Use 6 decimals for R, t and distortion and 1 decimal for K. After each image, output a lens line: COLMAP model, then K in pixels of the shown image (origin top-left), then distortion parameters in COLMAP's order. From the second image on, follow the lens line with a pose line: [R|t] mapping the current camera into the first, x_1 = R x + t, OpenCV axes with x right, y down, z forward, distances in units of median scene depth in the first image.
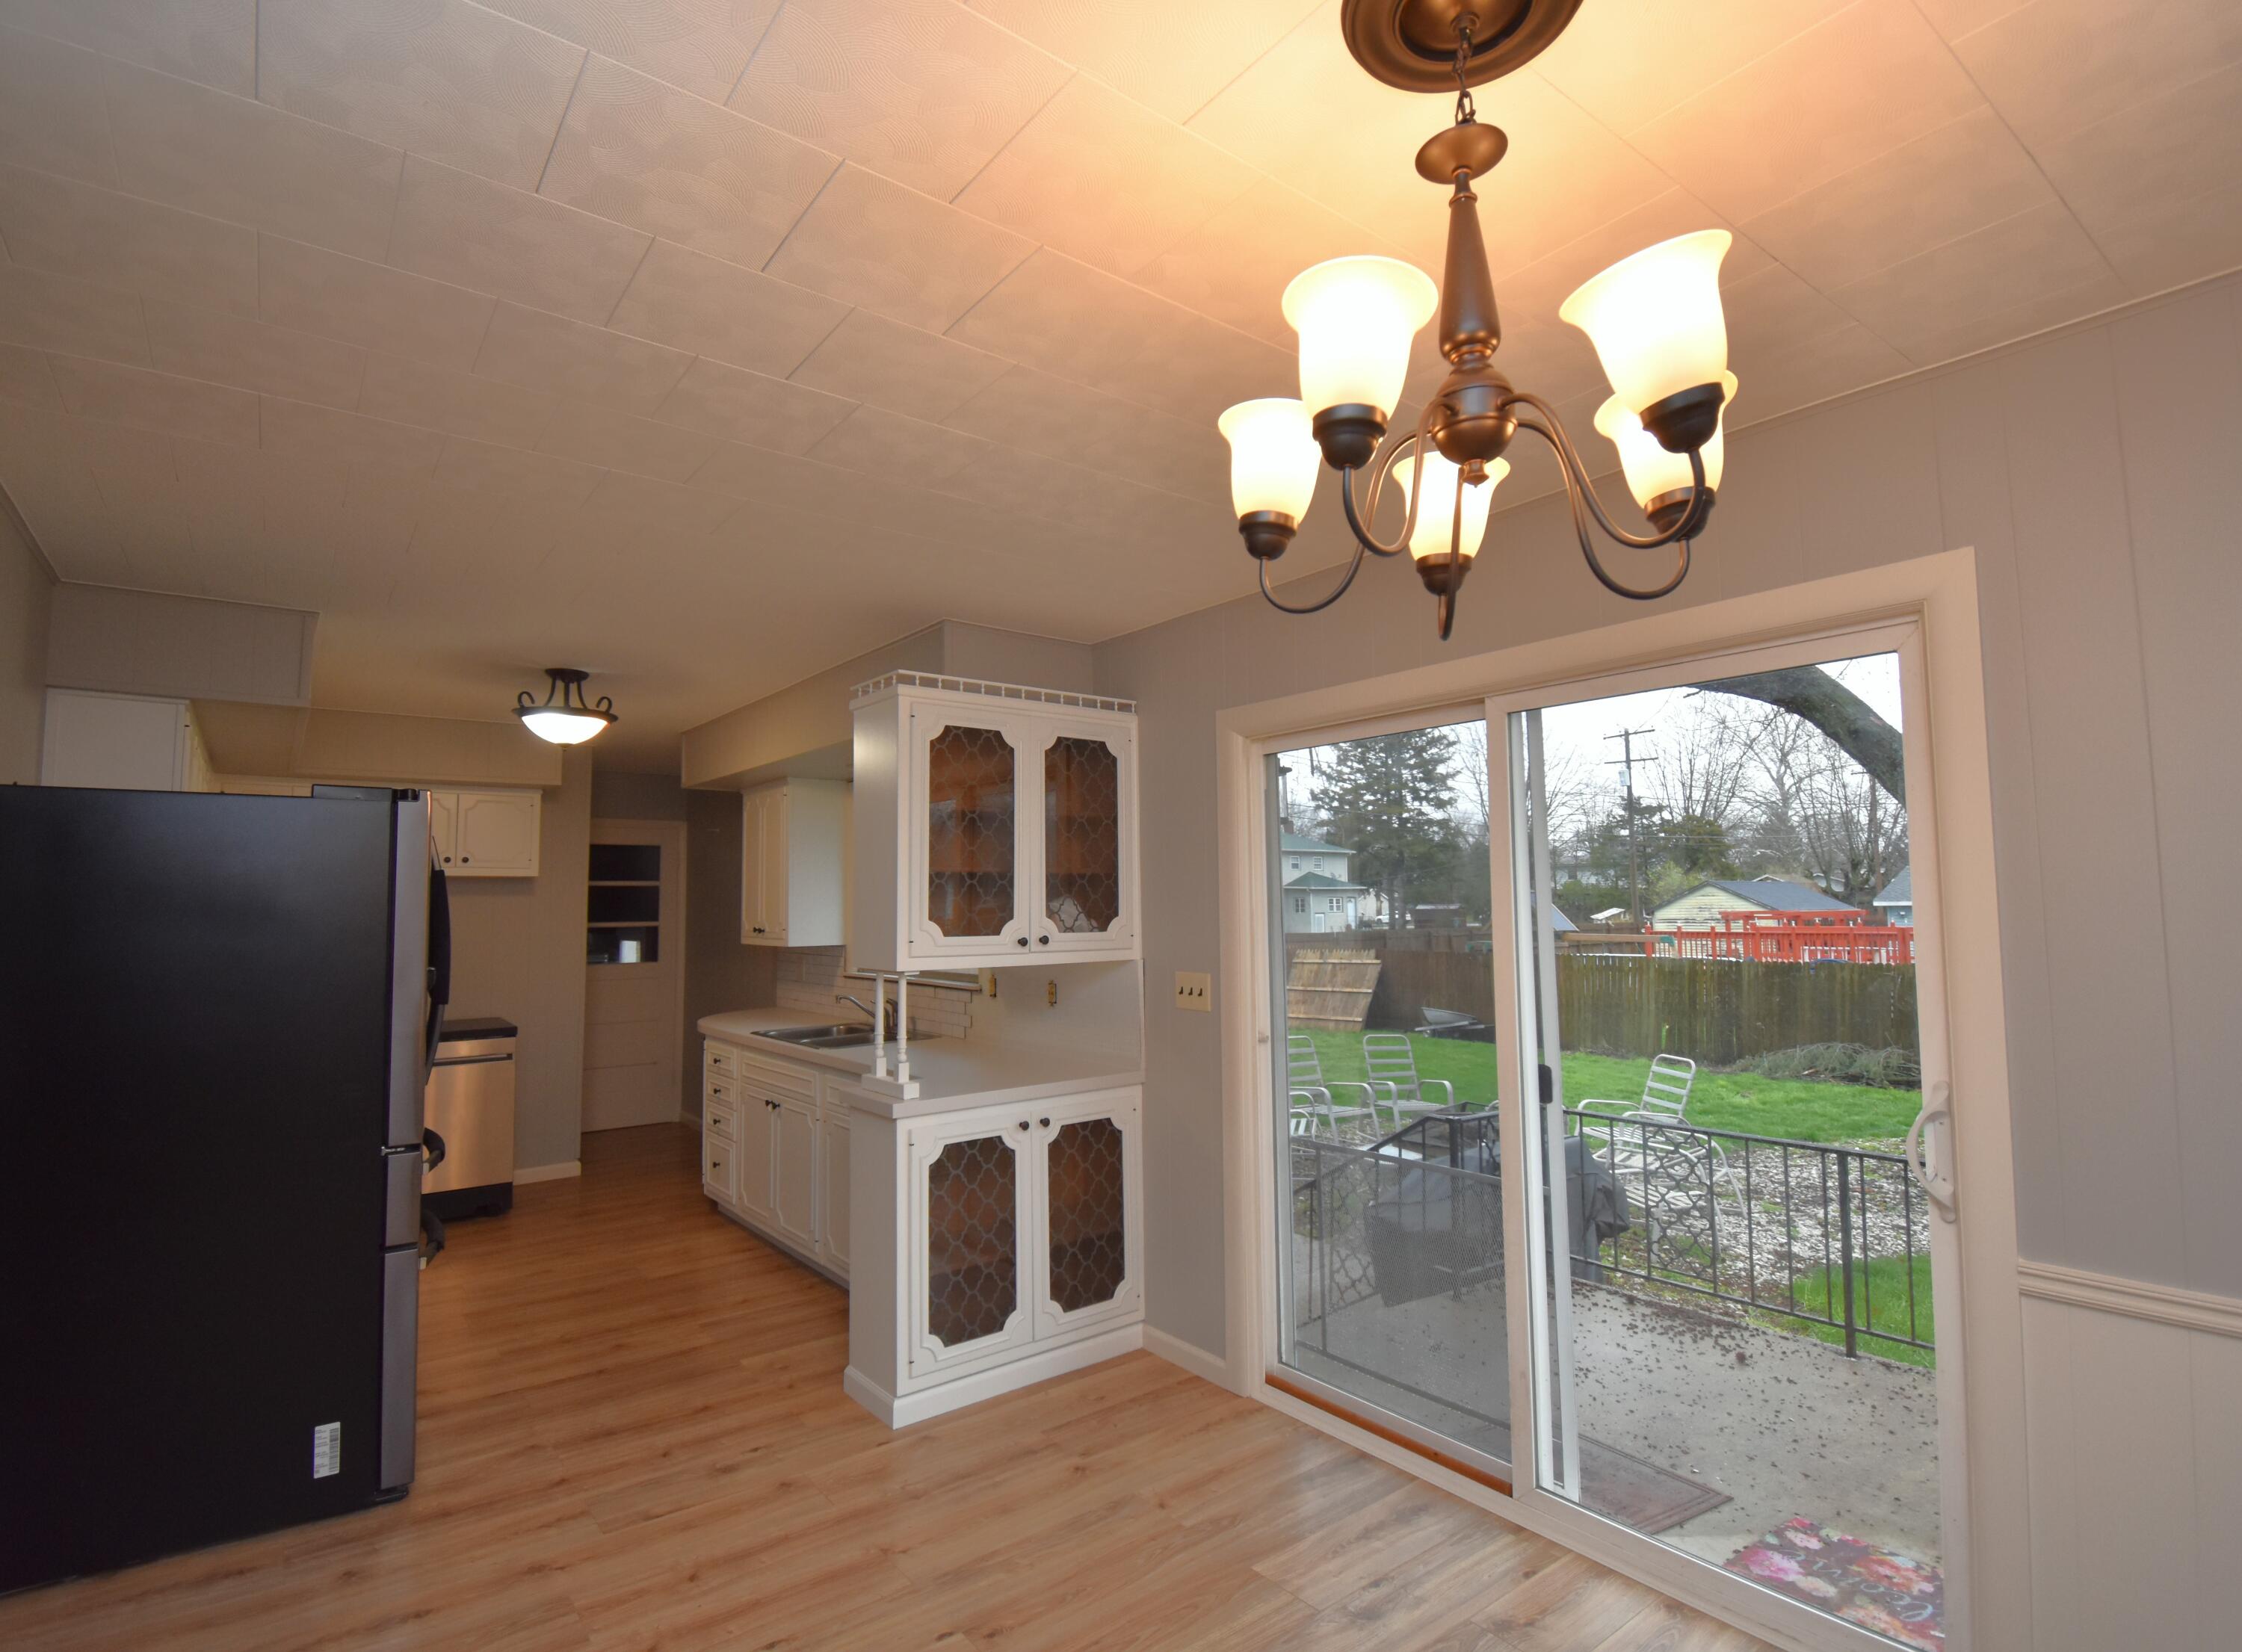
lens RADIAL K [[1095.2, 0, 1121.0], [0, 1095.2, 826.0], [0, 0, 1]] dist [0.002334, -0.018694]
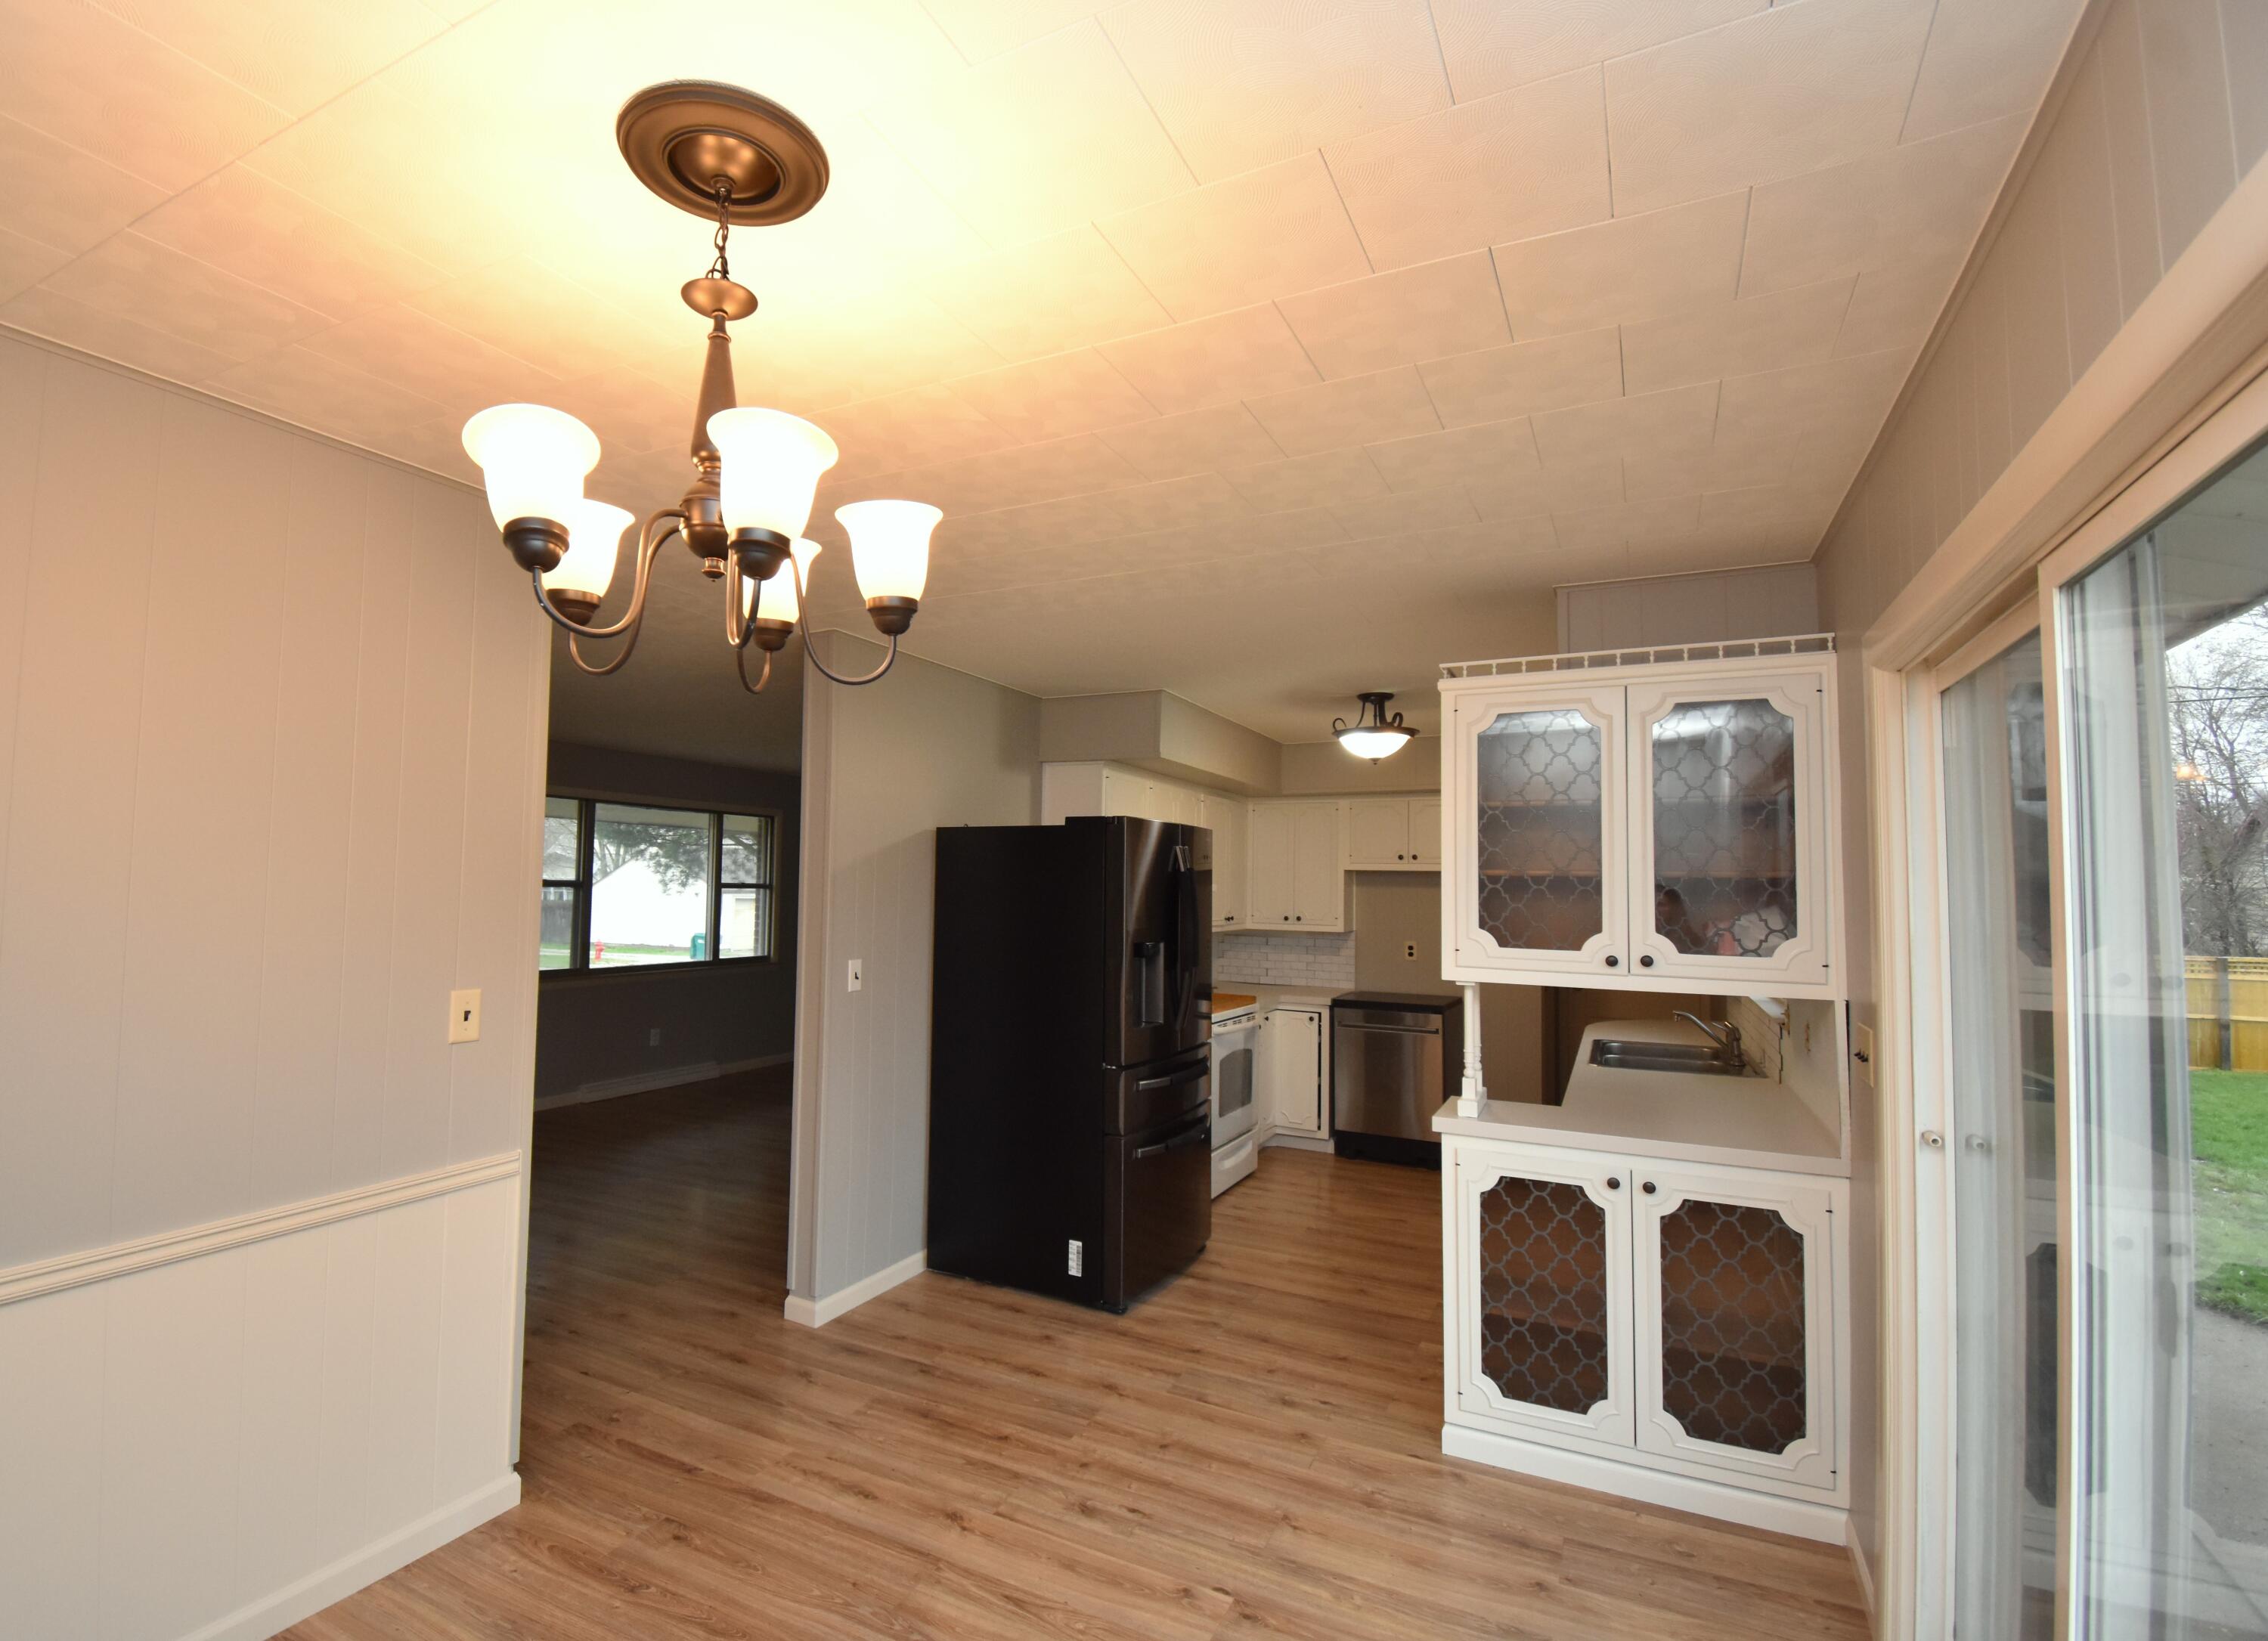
lens RADIAL K [[1118.7, 0, 1043.0], [0, 1118.7, 819.6], [0, 0, 1]] dist [0.026886, -0.041804]
pose [[0.382854, -0.035184, -0.923139, 0.563401], [0.049957, 0.998601, -0.017342, -0.008133], [0.922457, -0.039478, 0.384076, 0.298060]]
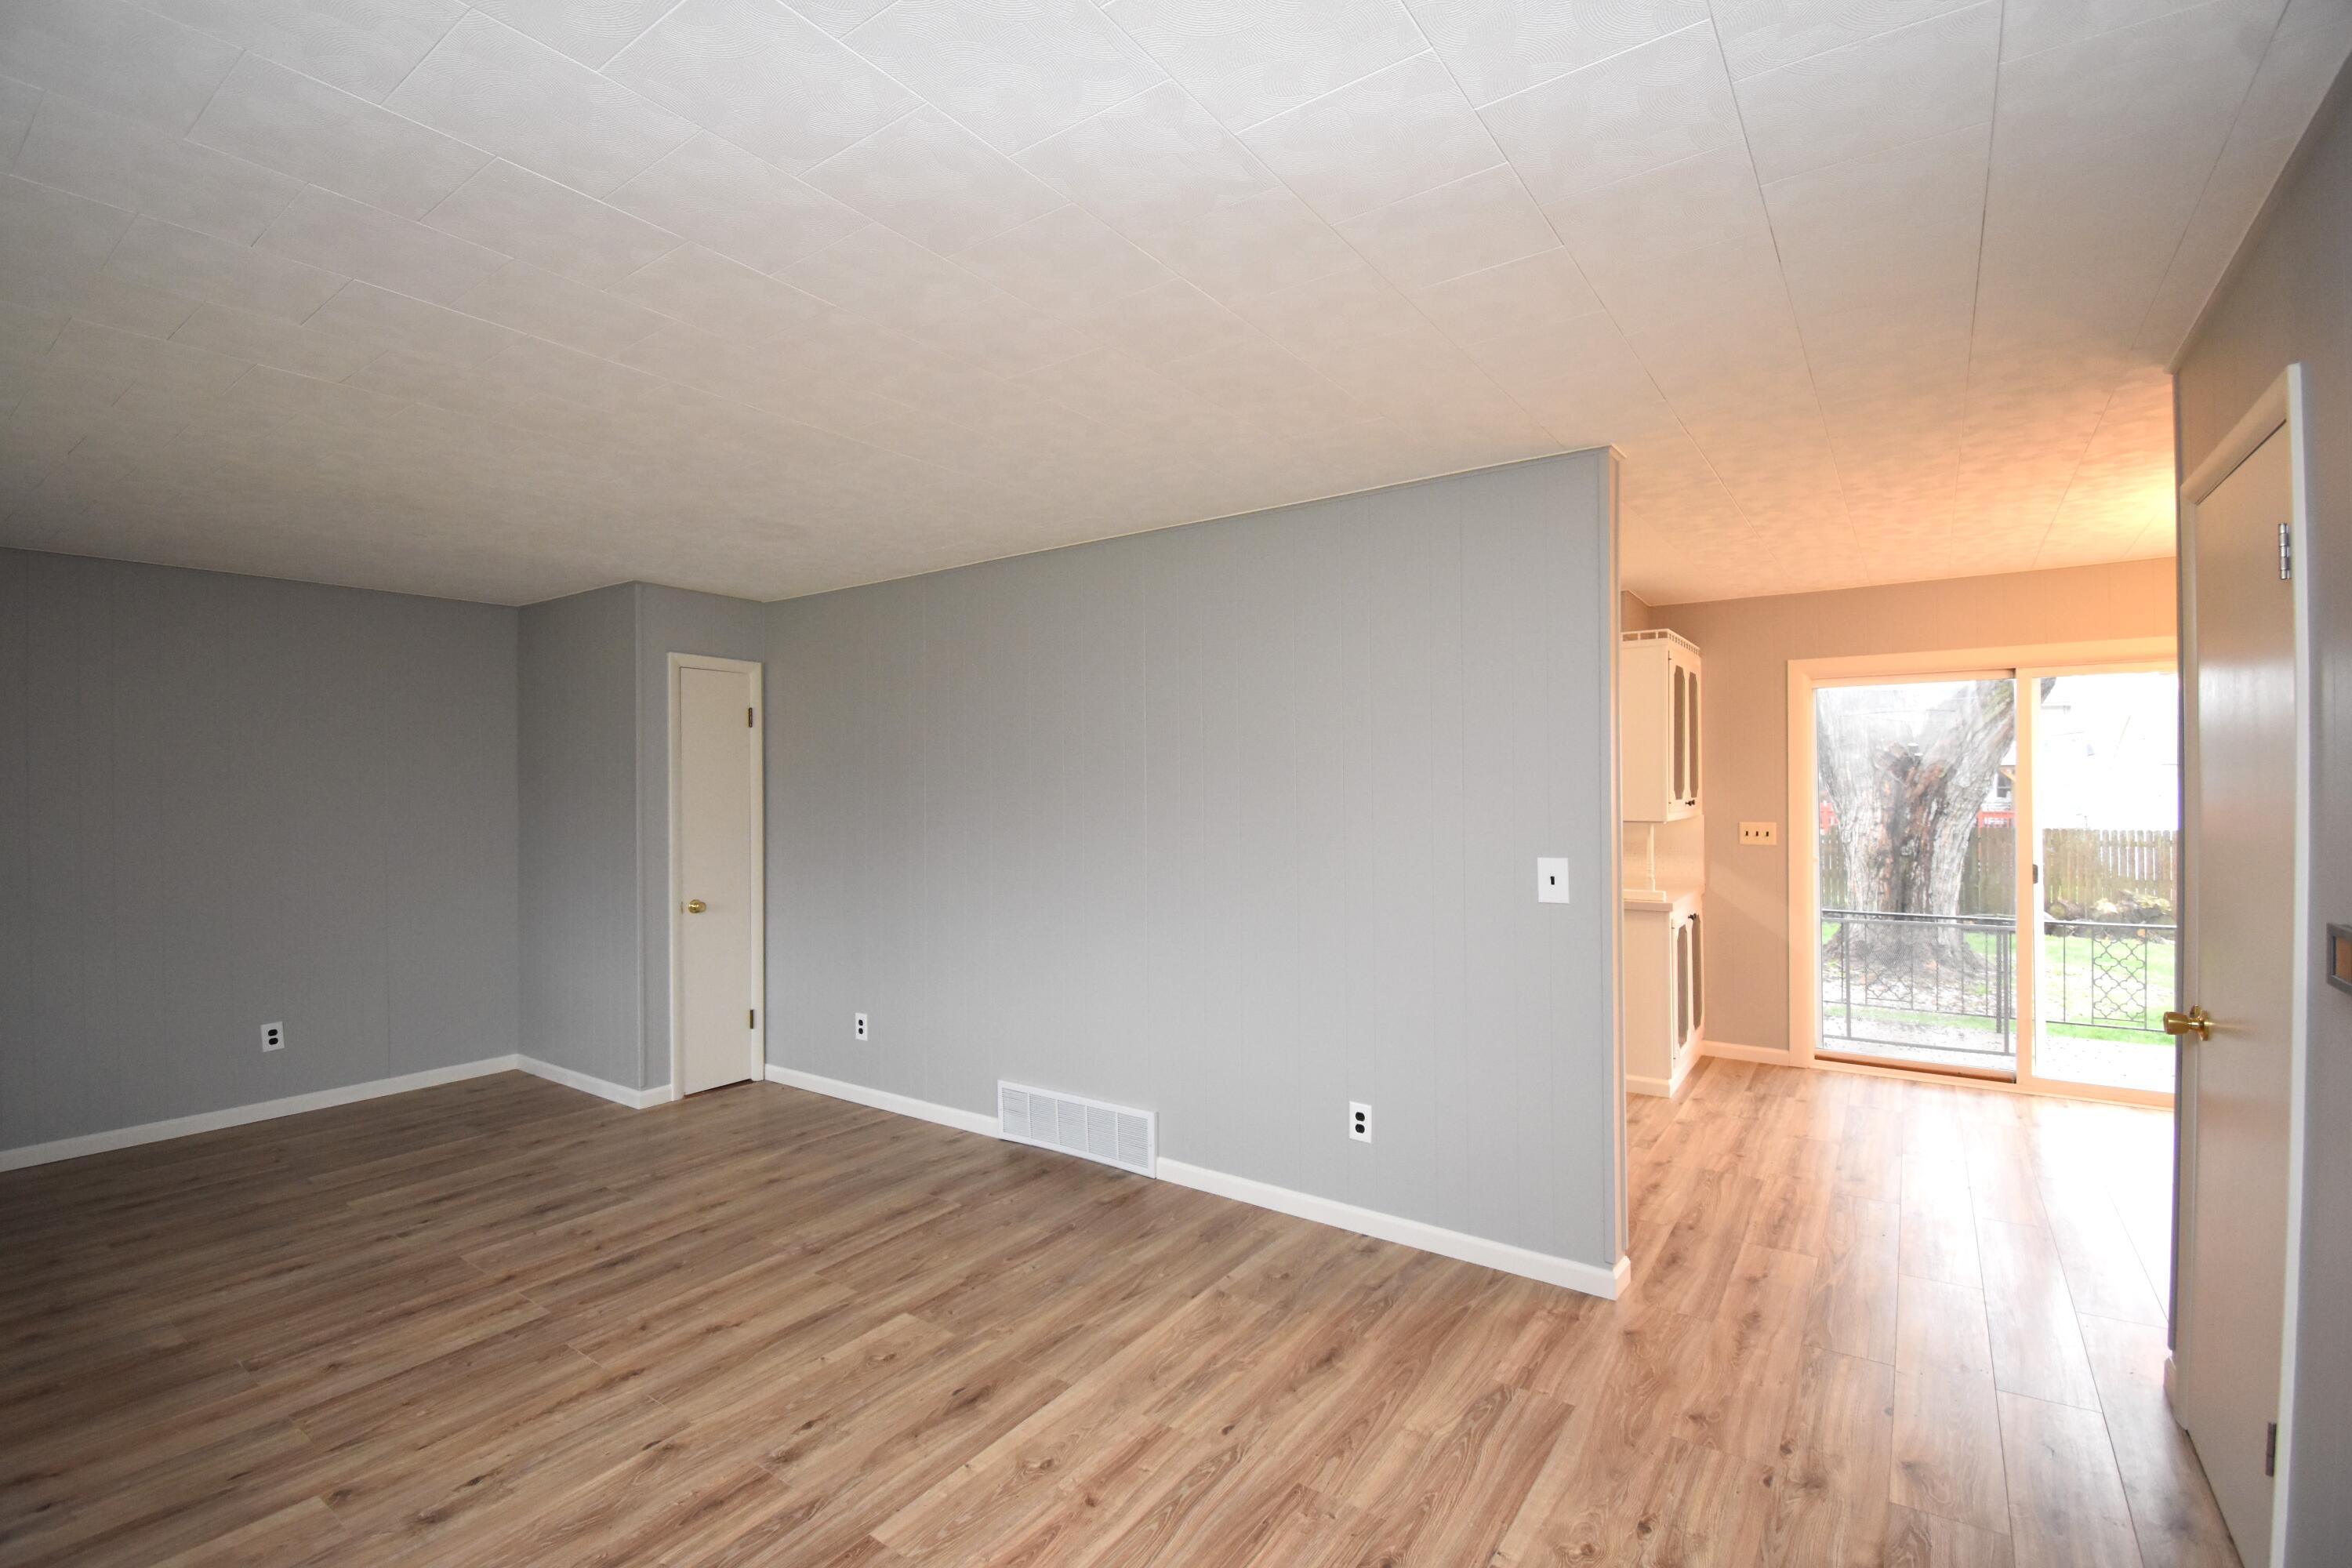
lens RADIAL K [[1037.9, 0, 1176.0], [0, 1037.9, 784.0], [0, 0, 1]] dist [0.015426, -0.023558]
pose [[0.960309, 0.001526, 0.278934, -1.280174], [-0.022274, 0.997211, 0.071227, -0.013041], [-0.278047, -0.074613, 0.957665, -0.239540]]
